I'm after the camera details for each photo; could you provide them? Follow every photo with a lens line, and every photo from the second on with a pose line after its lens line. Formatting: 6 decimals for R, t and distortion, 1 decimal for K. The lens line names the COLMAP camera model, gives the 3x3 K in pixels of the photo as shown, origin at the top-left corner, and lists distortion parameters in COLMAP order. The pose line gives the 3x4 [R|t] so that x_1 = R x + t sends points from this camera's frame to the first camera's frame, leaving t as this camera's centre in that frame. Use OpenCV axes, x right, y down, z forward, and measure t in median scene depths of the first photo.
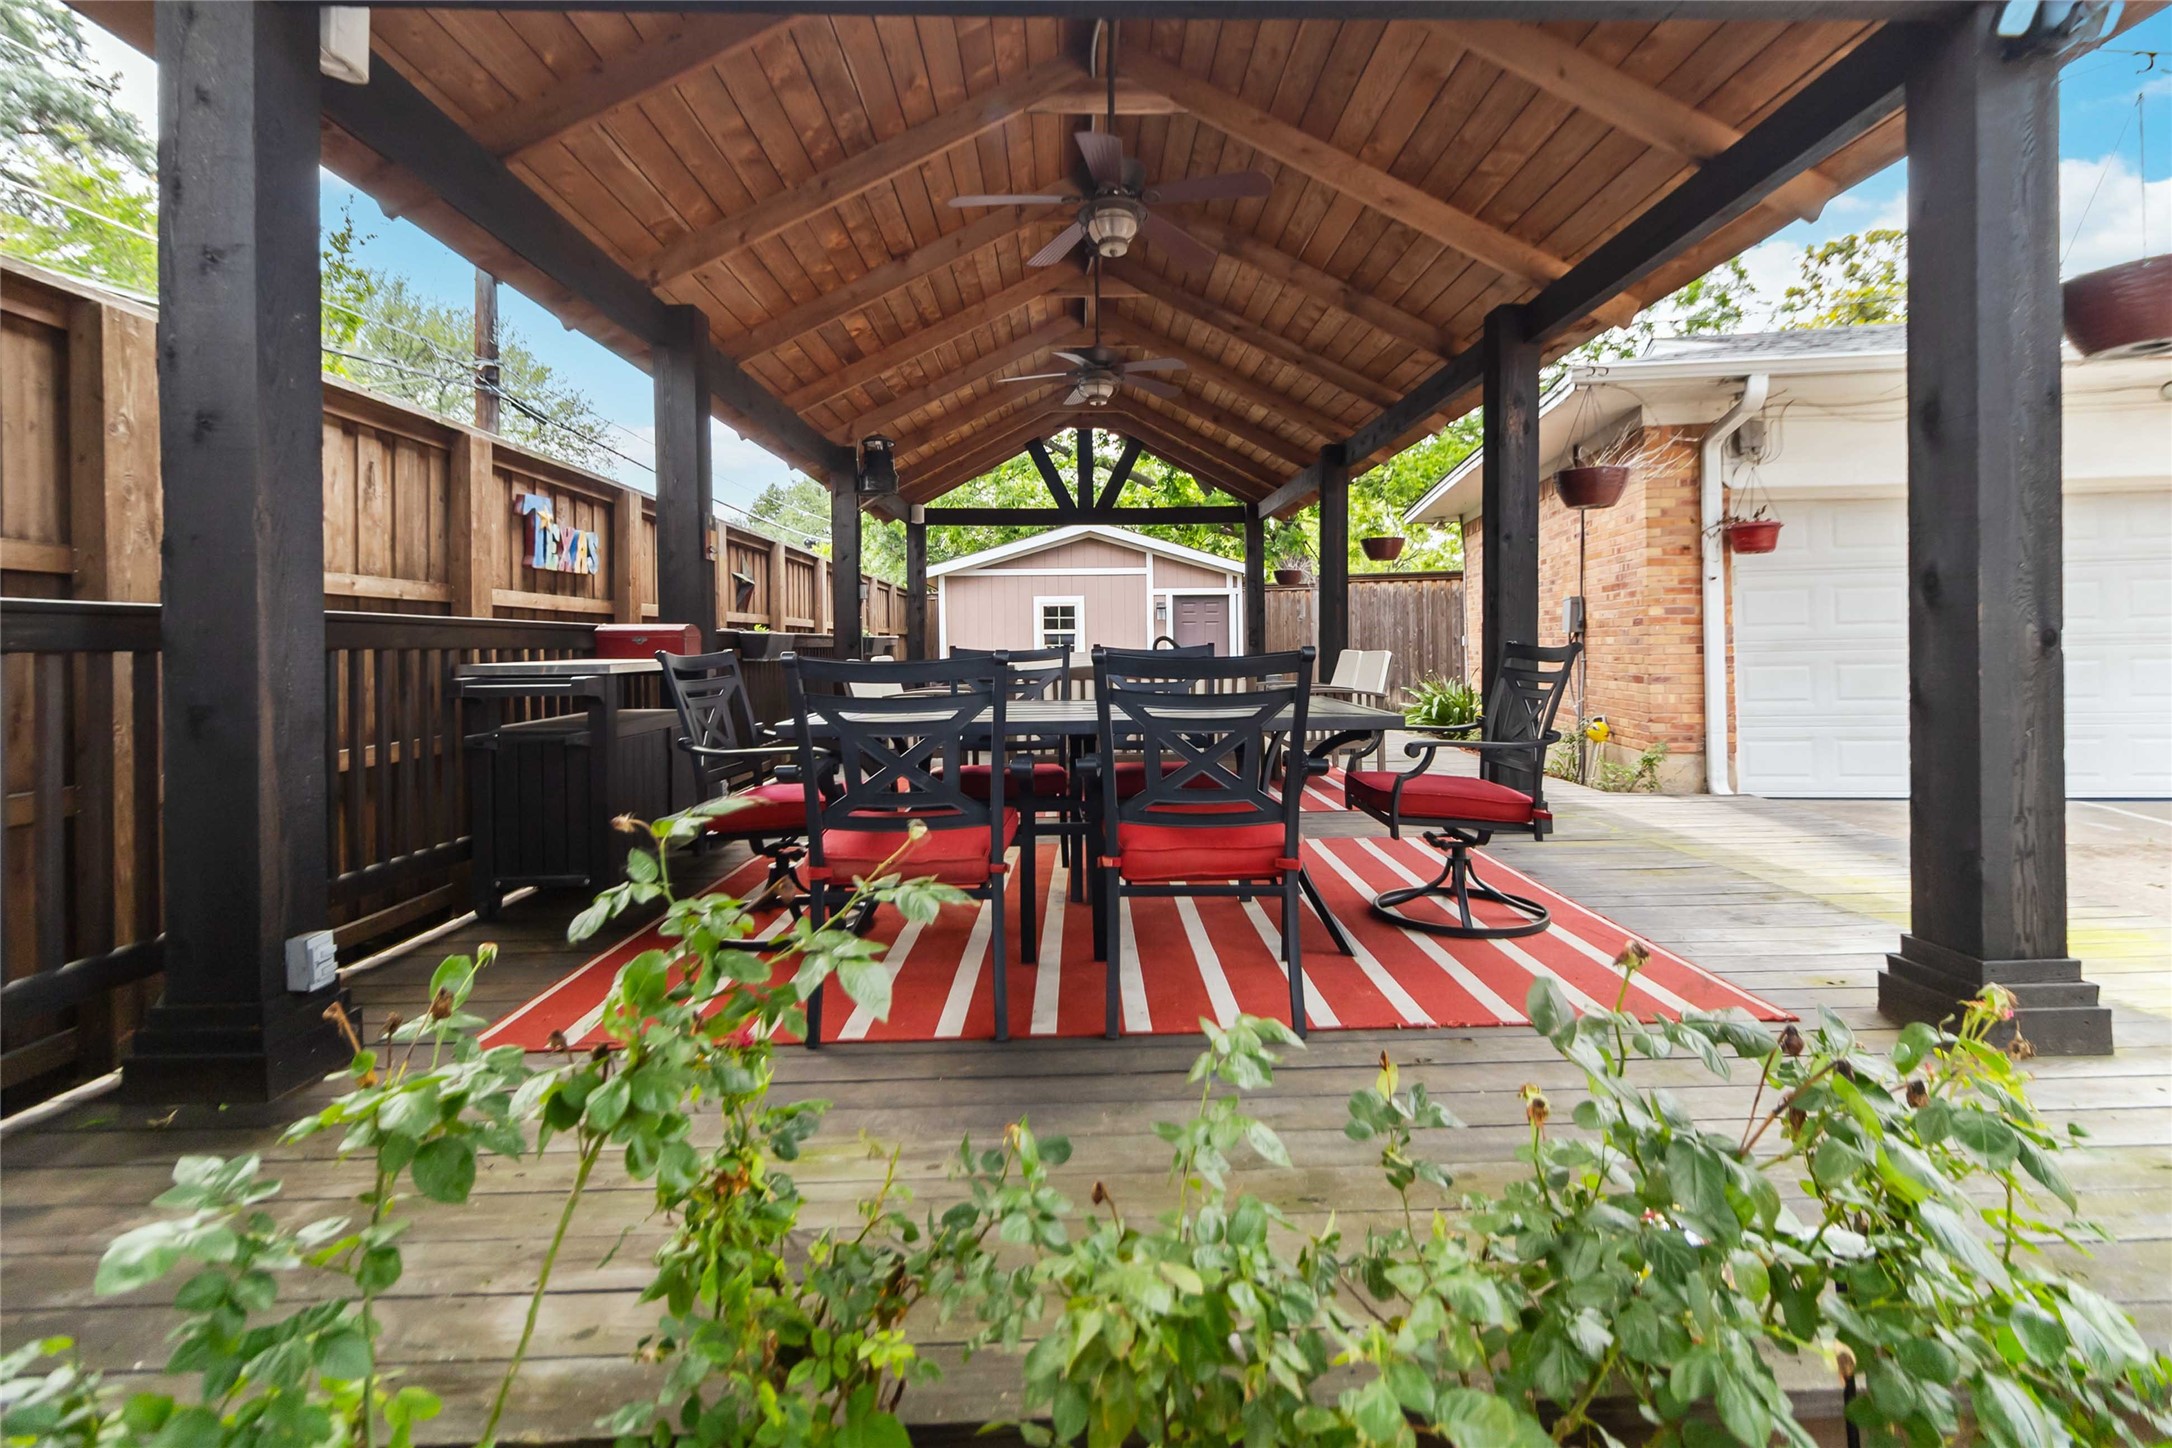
lens RADIAL K [[1006.1, 0, 1108.4], [0, 1006.1, 670.3], [0, 0, 1]] dist [0.000523, 0.000473]
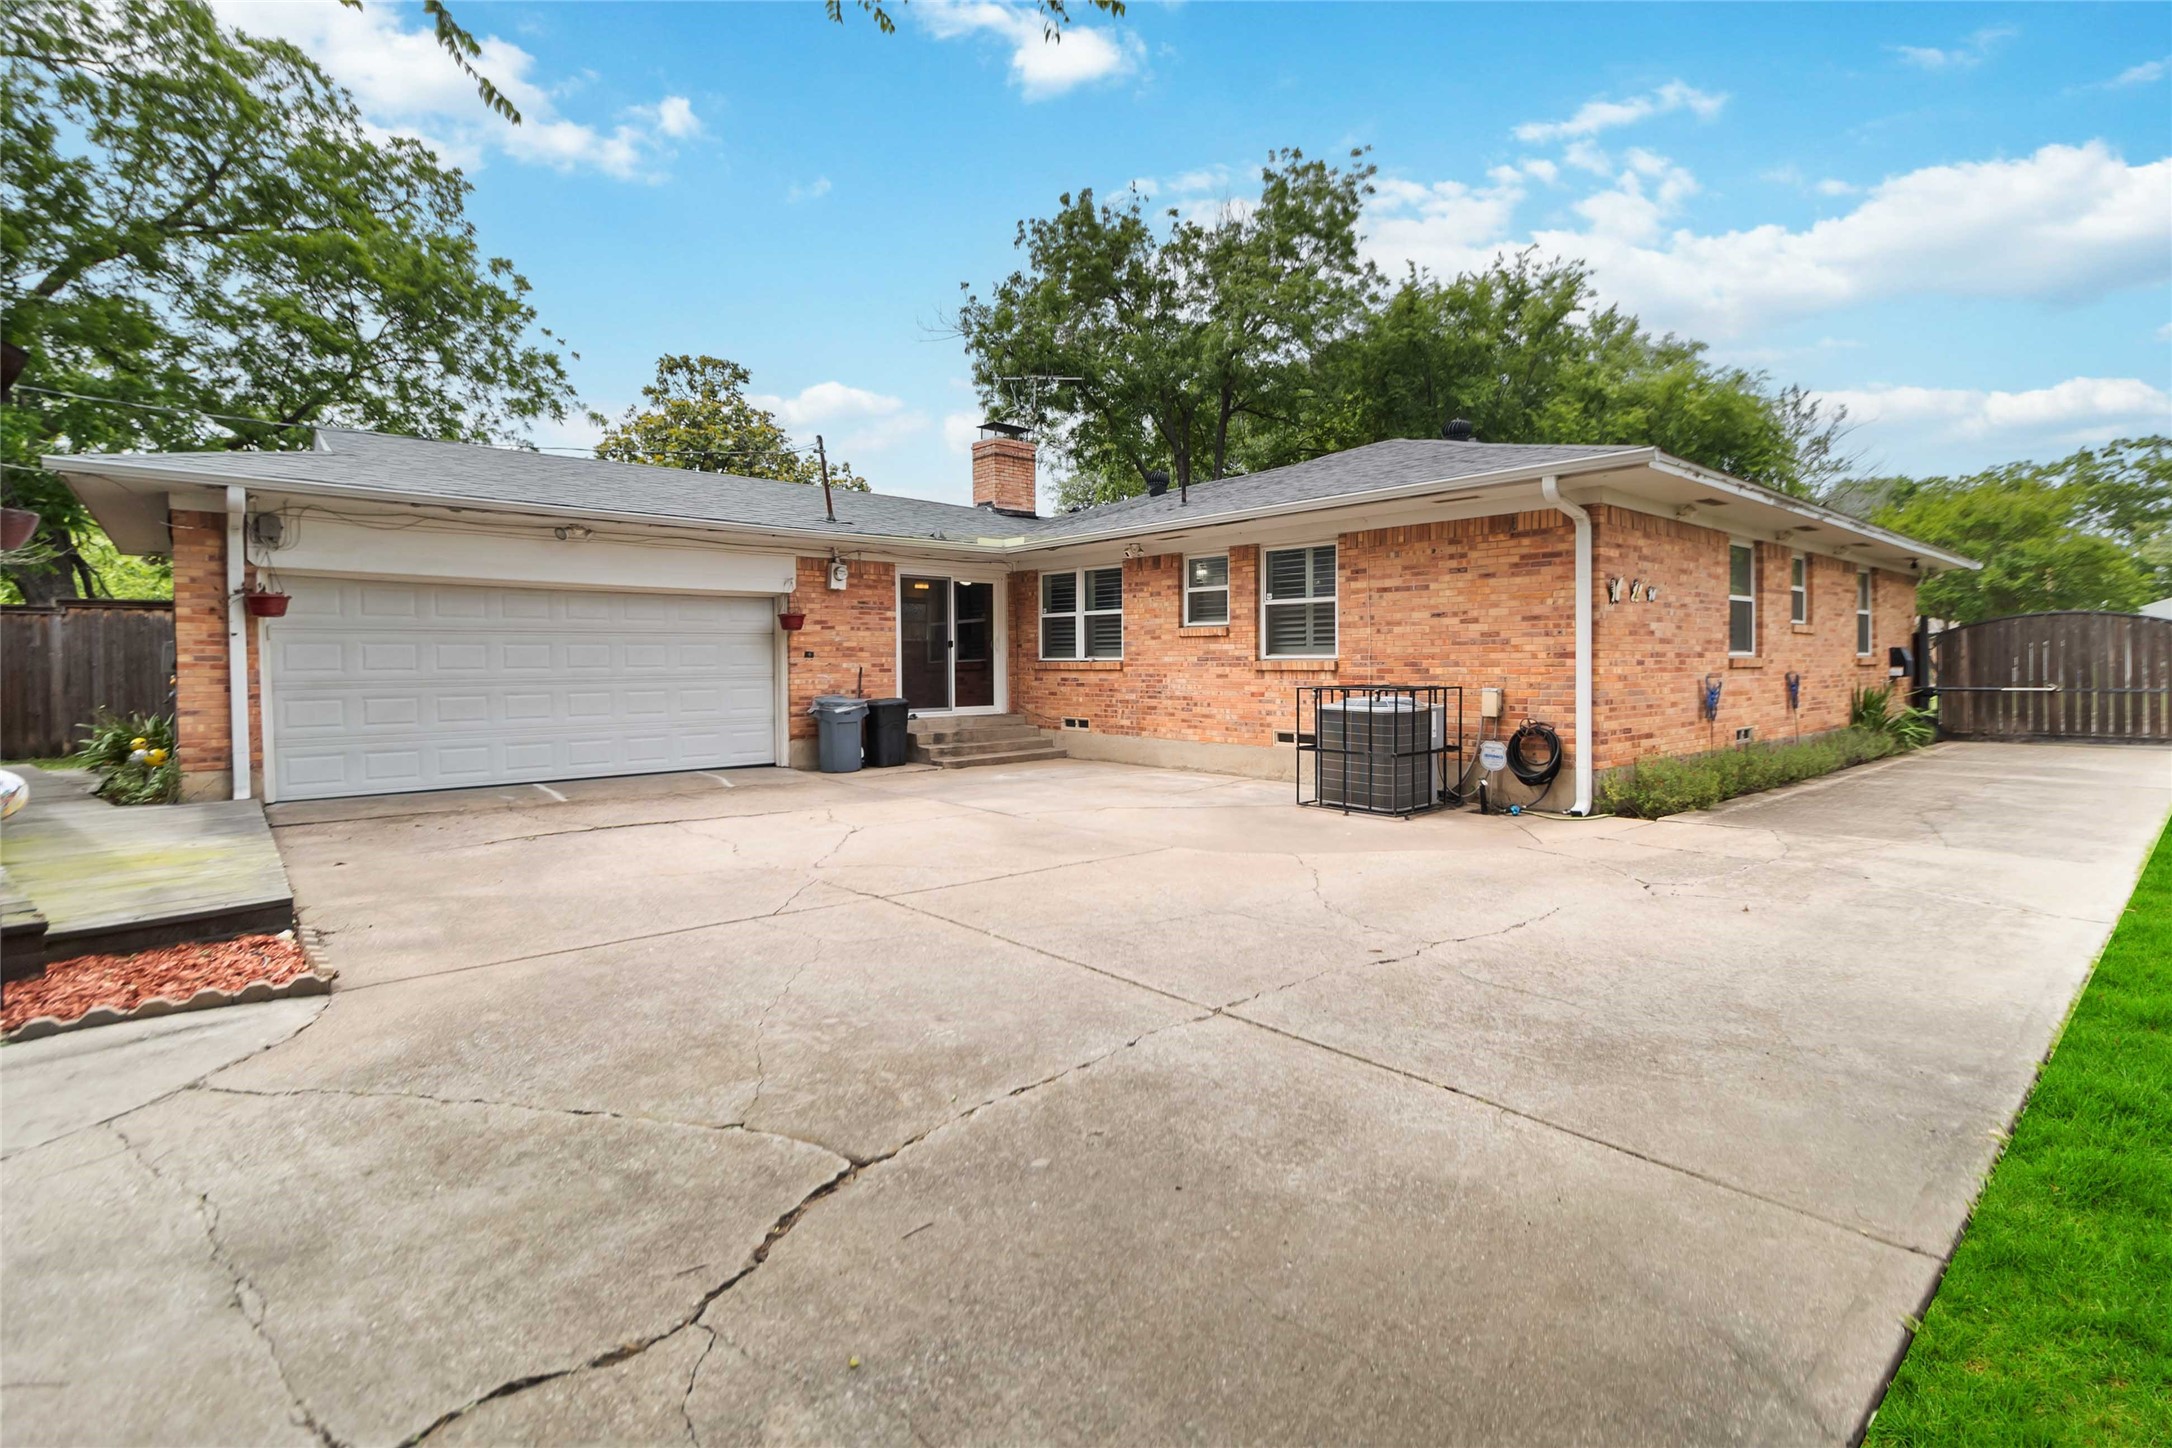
lens RADIAL K [[1006.1, 0, 1108.4], [0, 1006.1, 670.3], [0, 0, 1]] dist [0.000523, 0.000473]
pose [[0.642339, 0.004755, 0.766406, 0.325832], [0.016063, 0.999678, -0.019665, -0.000844], [-0.766252, 0.024943, 0.642056, -0.690749]]
